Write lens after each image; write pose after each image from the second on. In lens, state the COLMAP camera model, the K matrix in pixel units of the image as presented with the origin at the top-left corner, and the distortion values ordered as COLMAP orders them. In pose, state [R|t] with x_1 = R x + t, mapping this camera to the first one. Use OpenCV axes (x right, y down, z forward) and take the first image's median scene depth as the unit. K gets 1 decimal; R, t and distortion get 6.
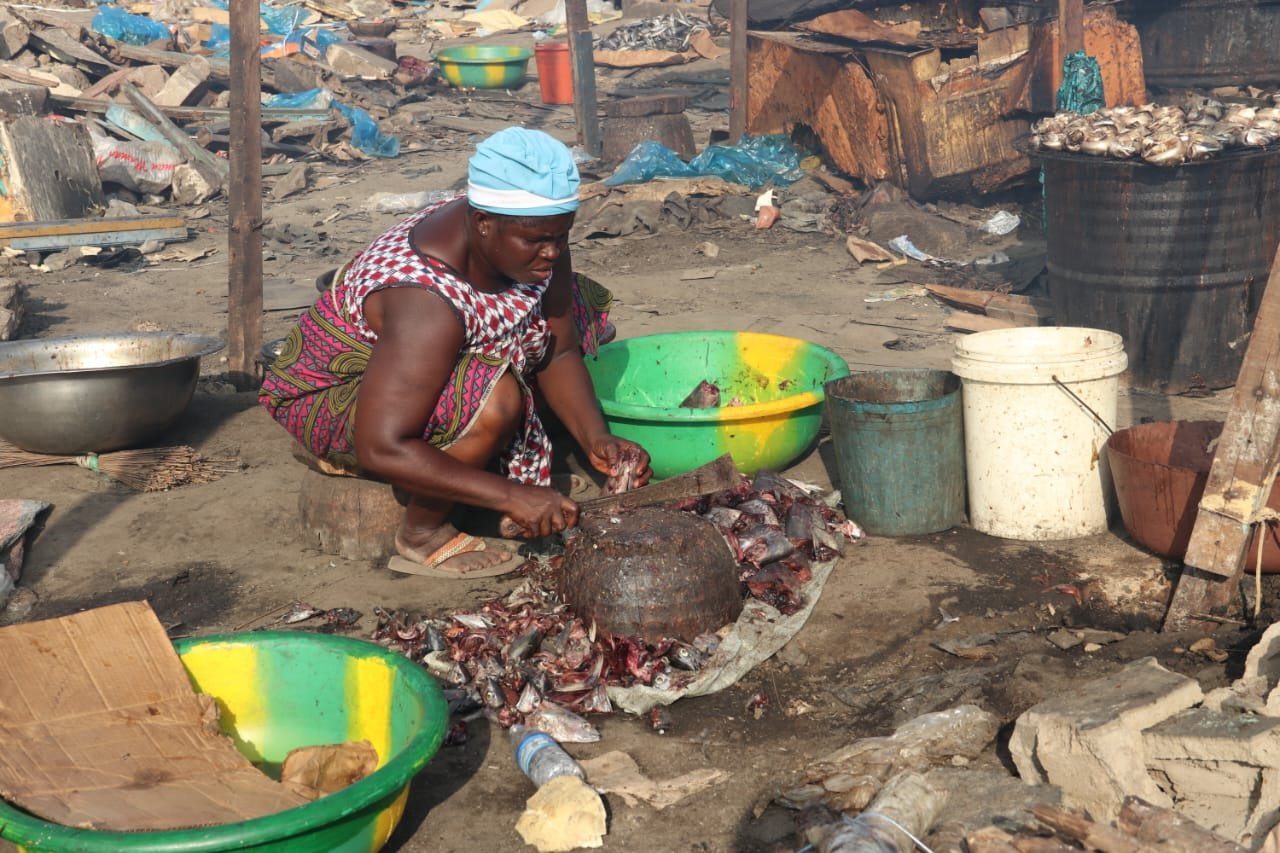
lens RADIAL K [[1898.7, 0, 640.4], [0, 1898.7, 368.8], [0, 0, 1]] dist [0.152252, 0.111037]
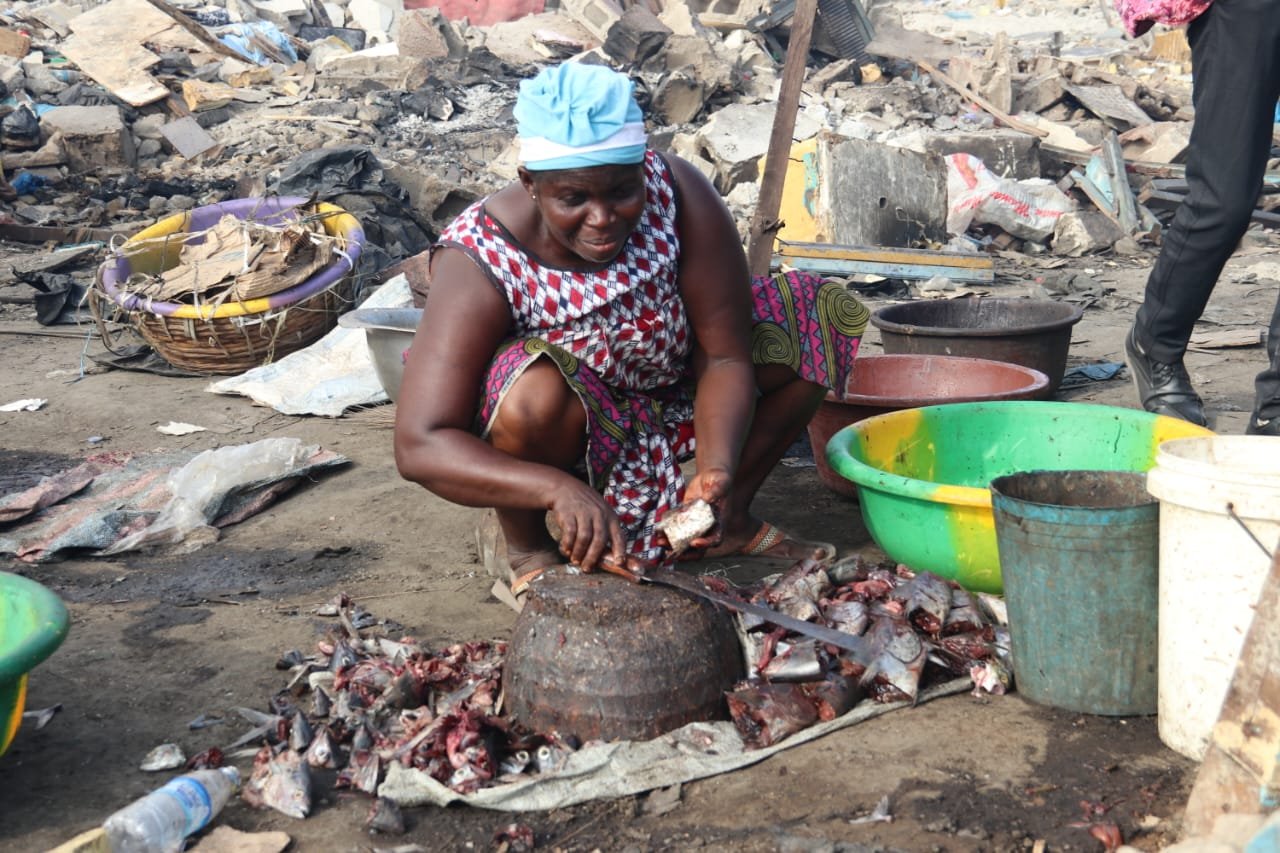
lens RADIAL K [[1898.7, 0, 640.4], [0, 1898.7, 368.8], [0, 0, 1]] dist [0.152252, 0.111037]
pose [[0.773656, 0.144087, -0.617005, 0.438083], [-0.175865, 0.984370, 0.009361, -0.011337], [0.608710, 0.101267, 0.786903, 0.371438]]
